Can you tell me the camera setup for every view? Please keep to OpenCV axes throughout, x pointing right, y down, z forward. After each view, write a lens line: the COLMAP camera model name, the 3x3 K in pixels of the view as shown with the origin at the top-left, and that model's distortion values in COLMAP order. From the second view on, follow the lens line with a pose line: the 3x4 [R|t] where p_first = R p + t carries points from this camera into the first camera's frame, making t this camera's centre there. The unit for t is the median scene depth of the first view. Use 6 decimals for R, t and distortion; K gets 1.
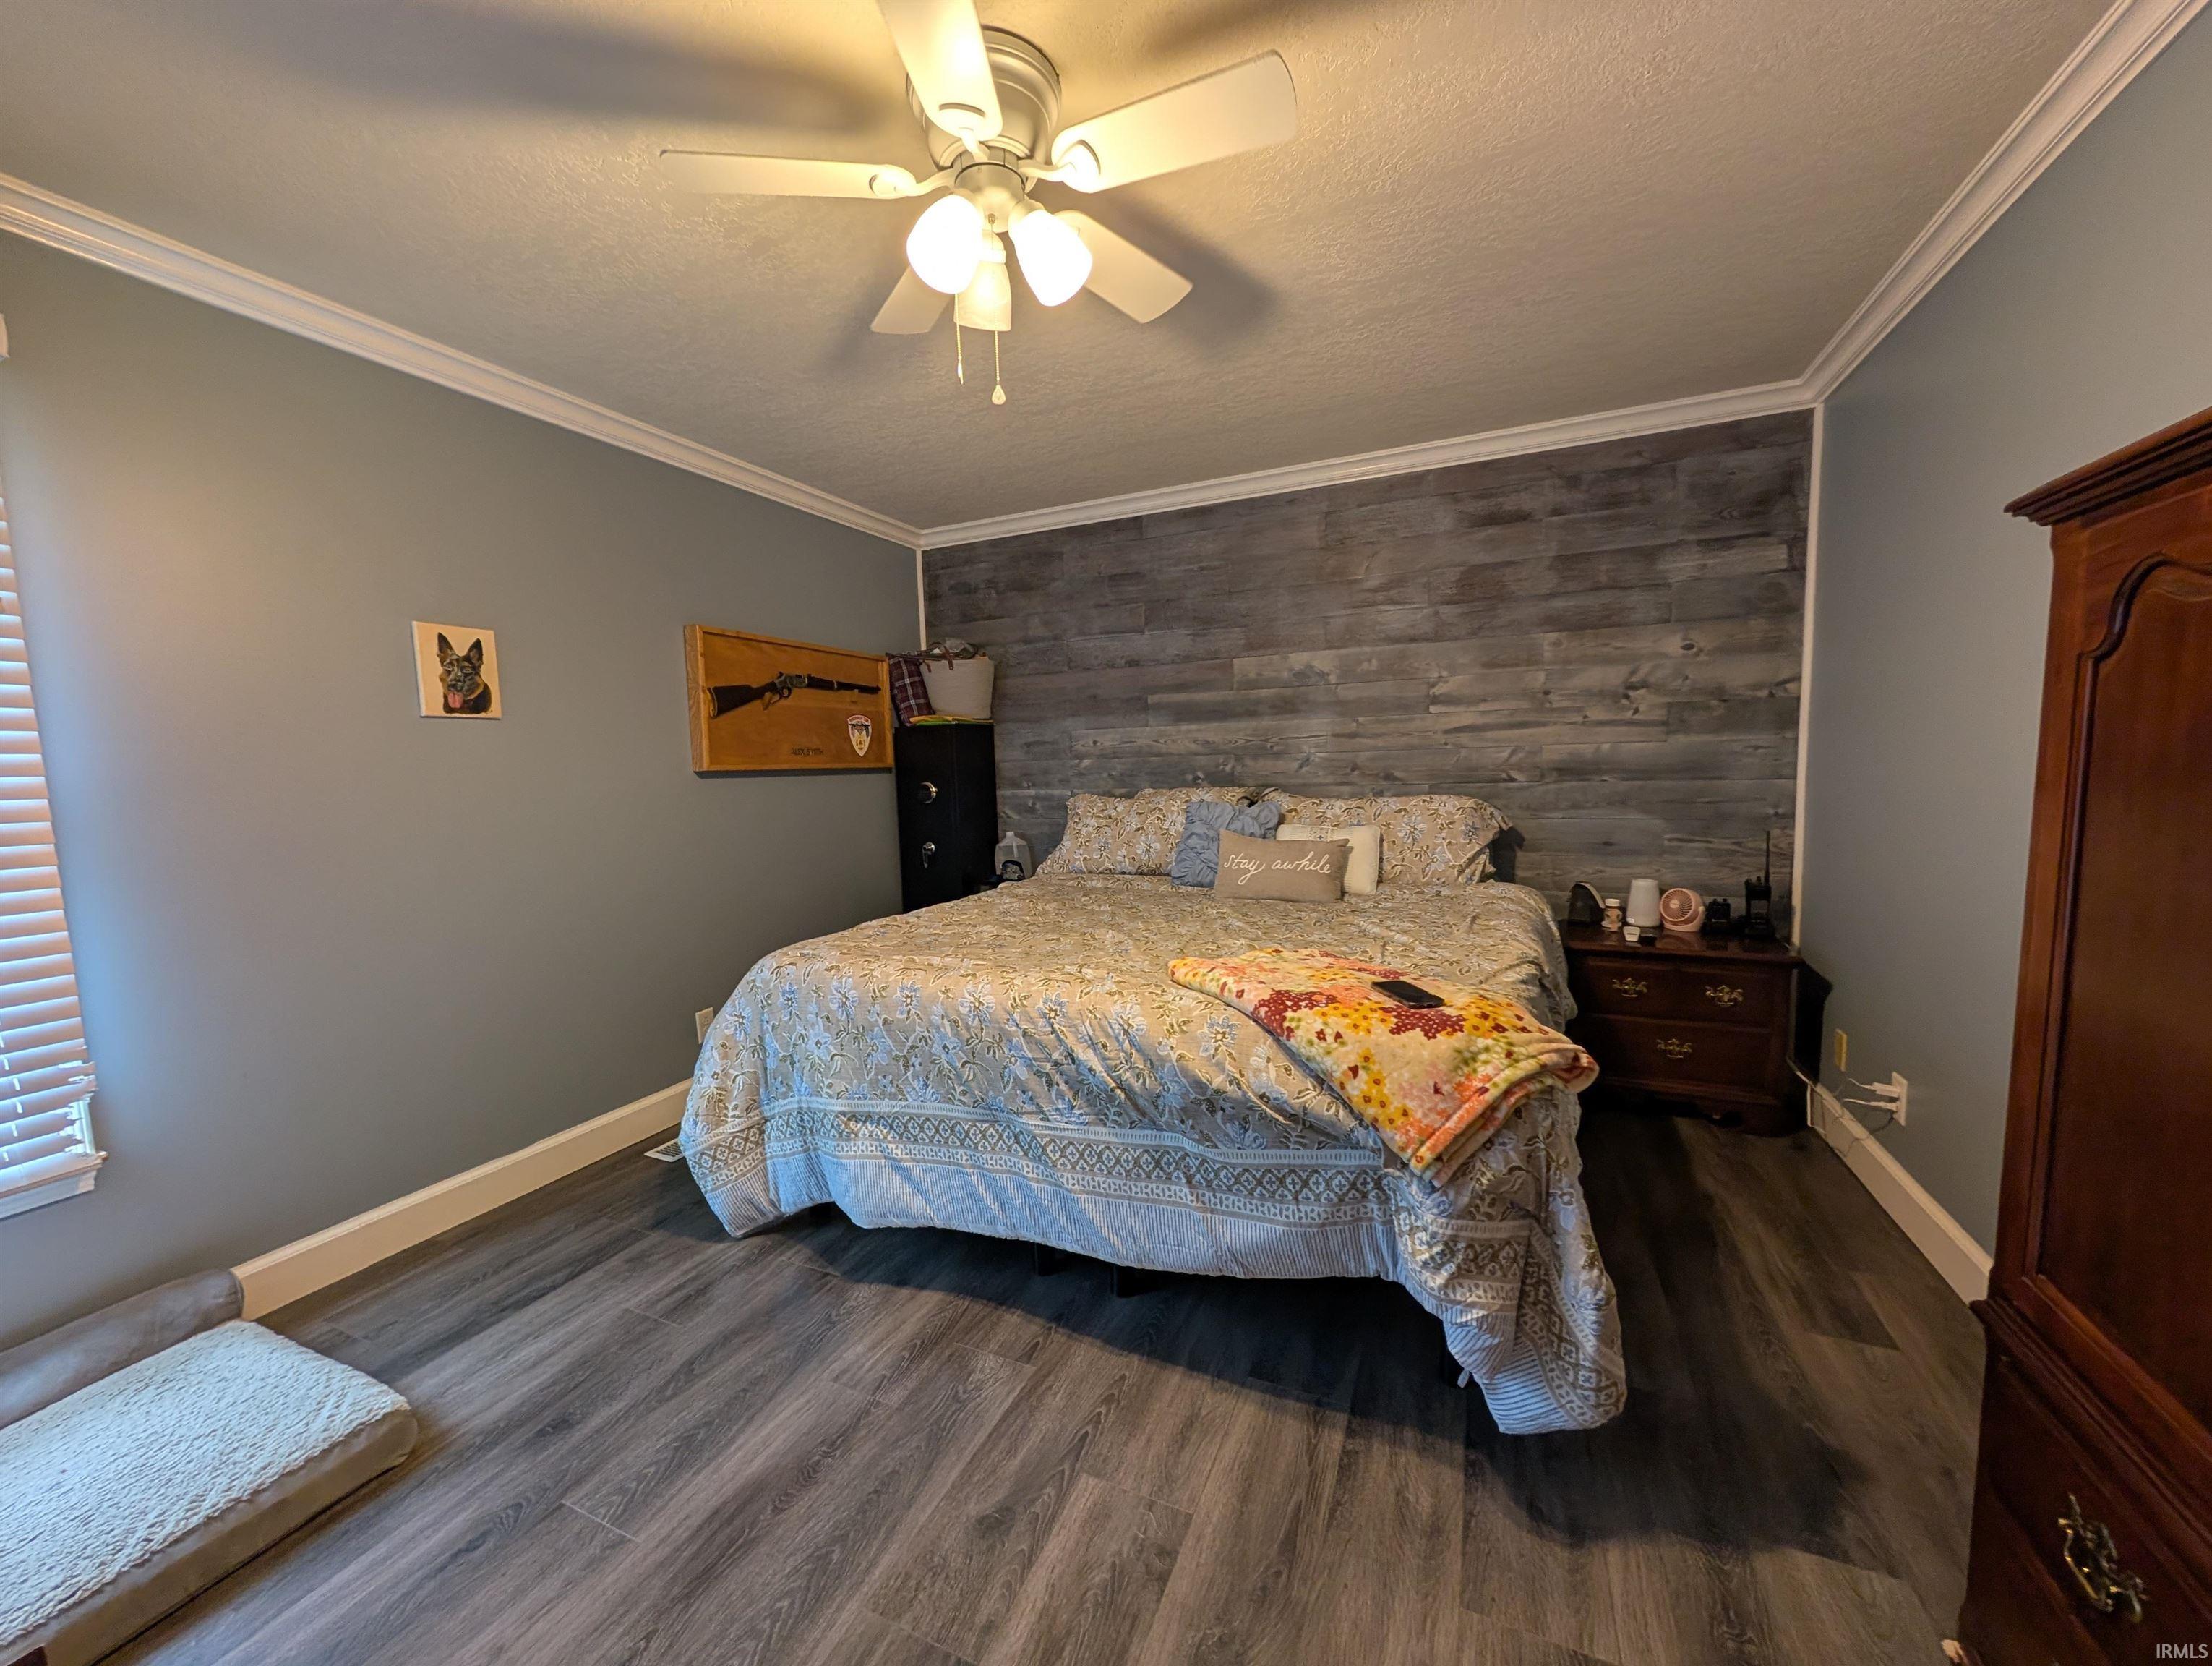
lens RADIAL K [[841.8, 0, 1101.4], [0, 841.8, 840.0], [0, 0, 1]] dist [-0.000873, 0.000349]
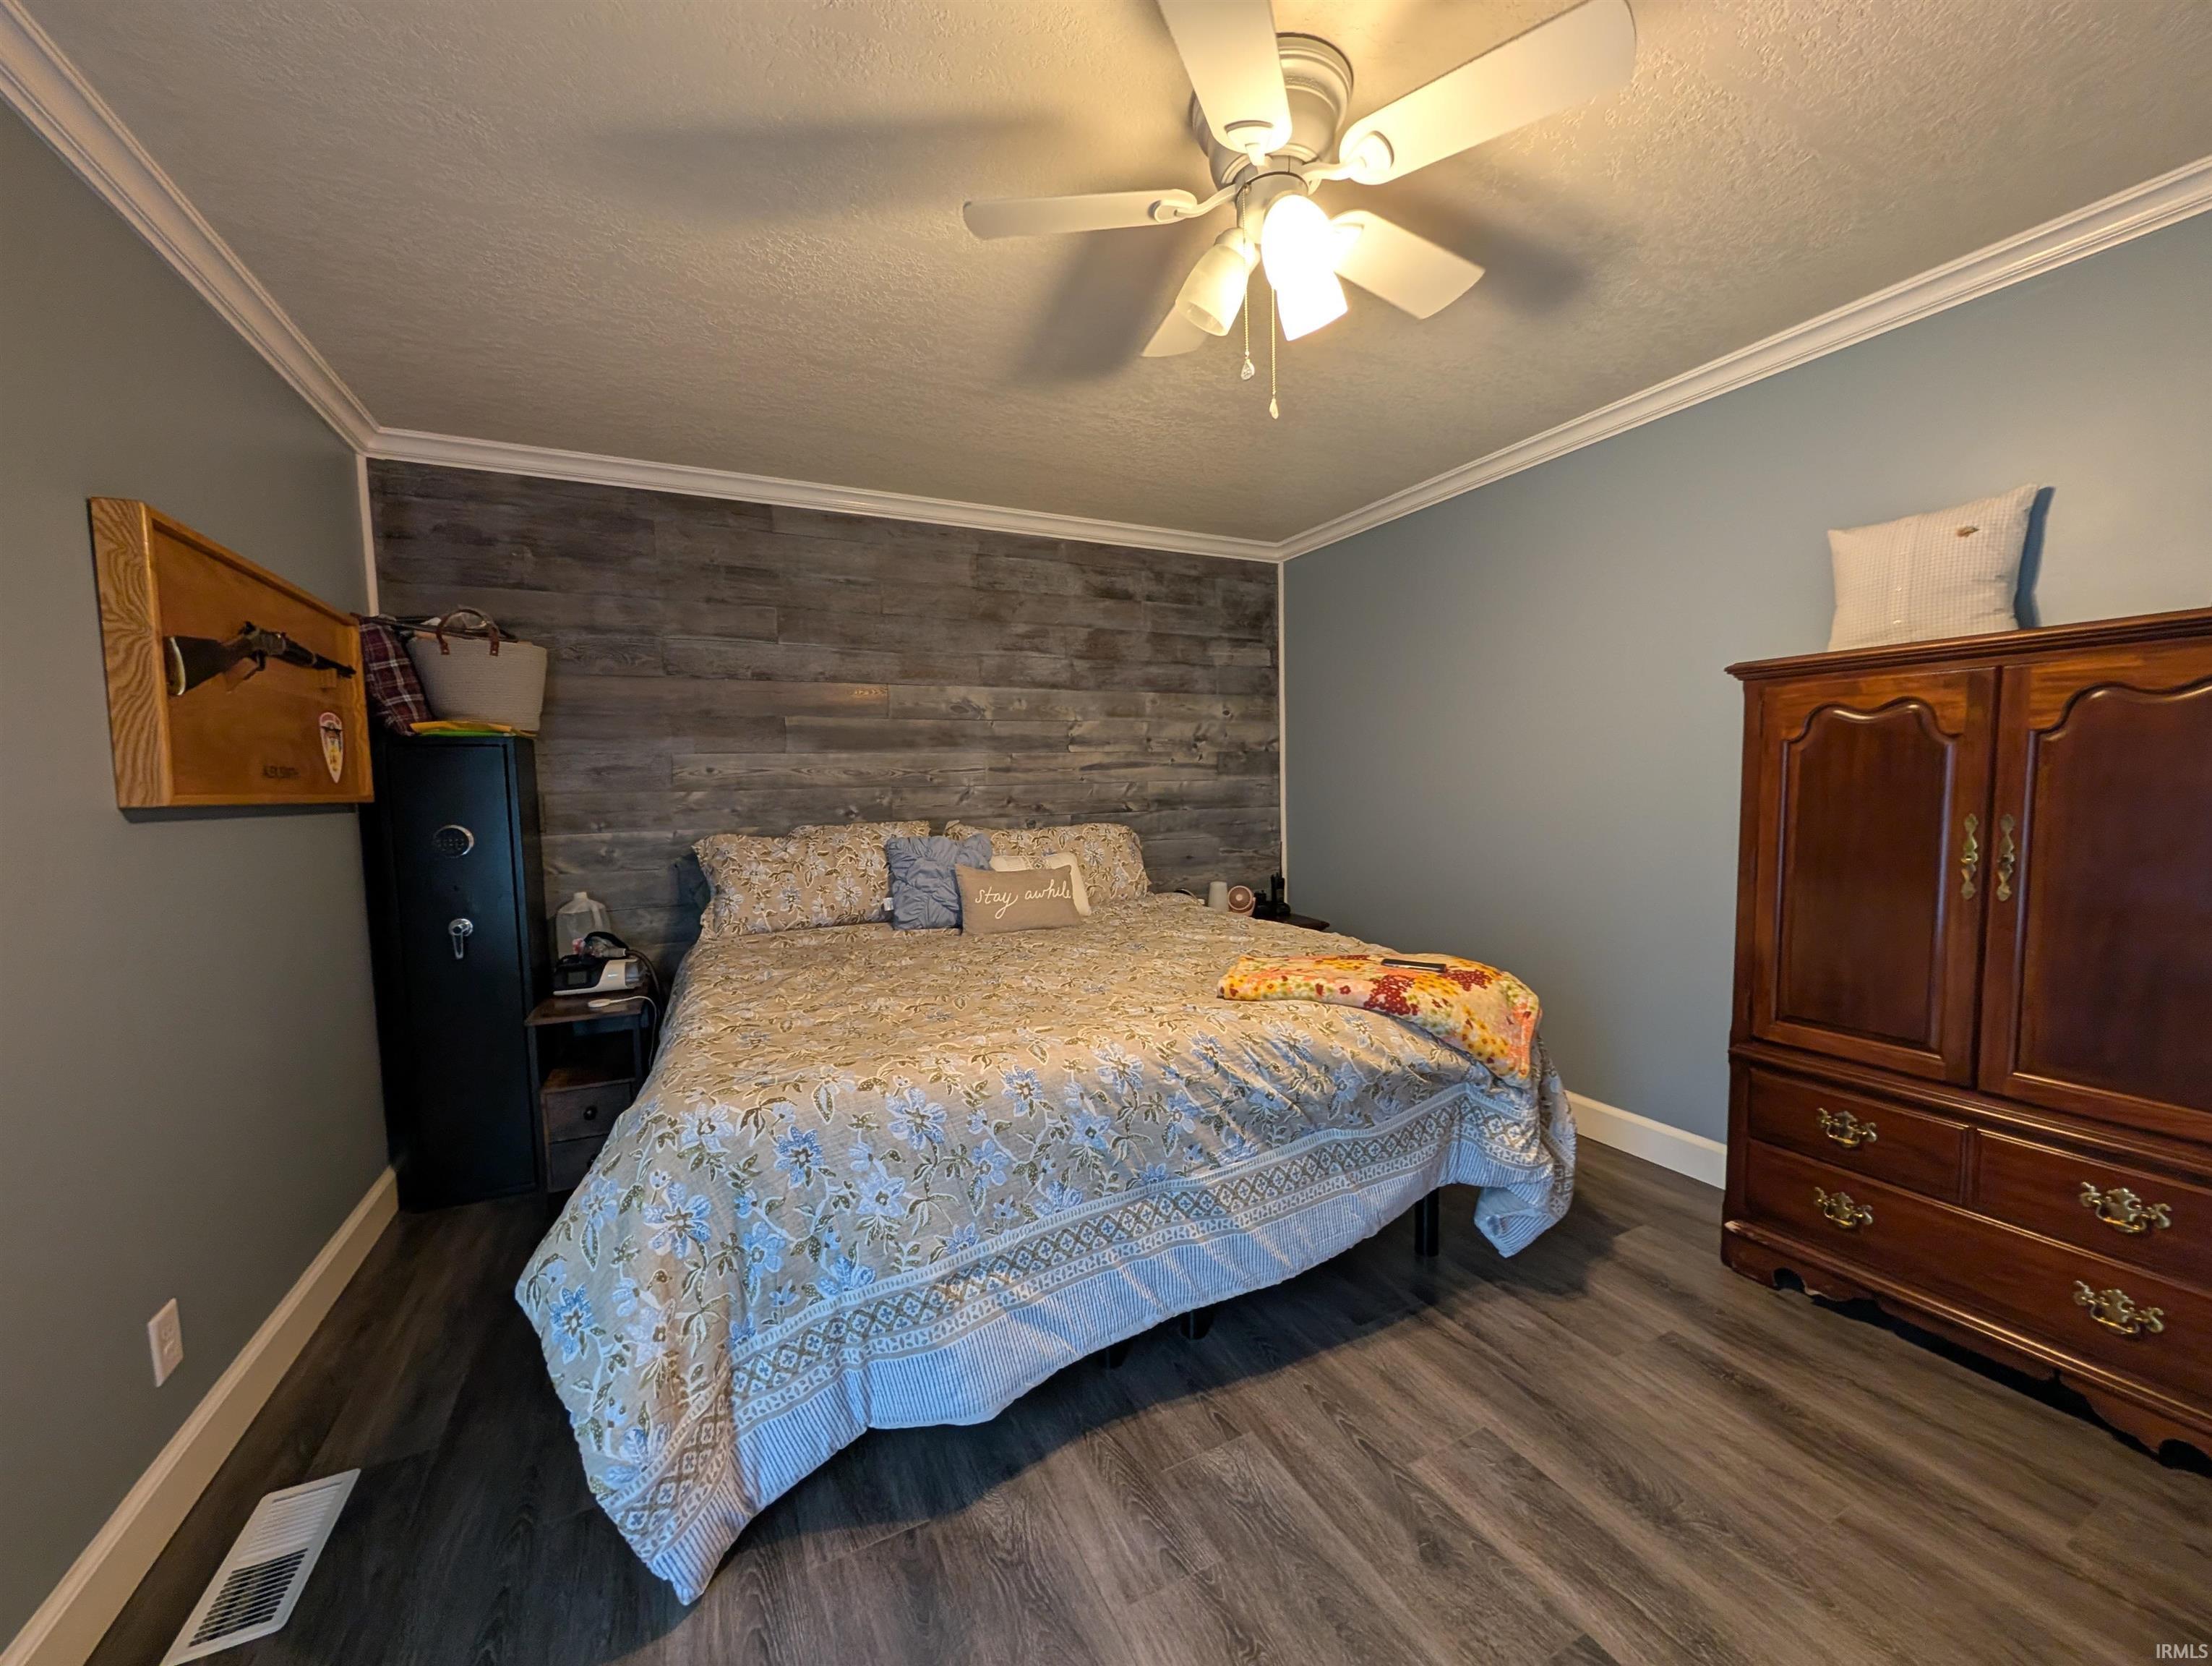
lens RADIAL K [[841.8, 0, 1097.1], [0, 841.8, 840.6], [0, 0, 1]] dist [-0.000873, 0.000349]
pose [[0.633954, -0.038152, 0.772430, -0.521755], [0.073906, 0.997200, -0.011403, -0.018071], [-0.769832, 0.064316, 0.634998, 0.292267]]
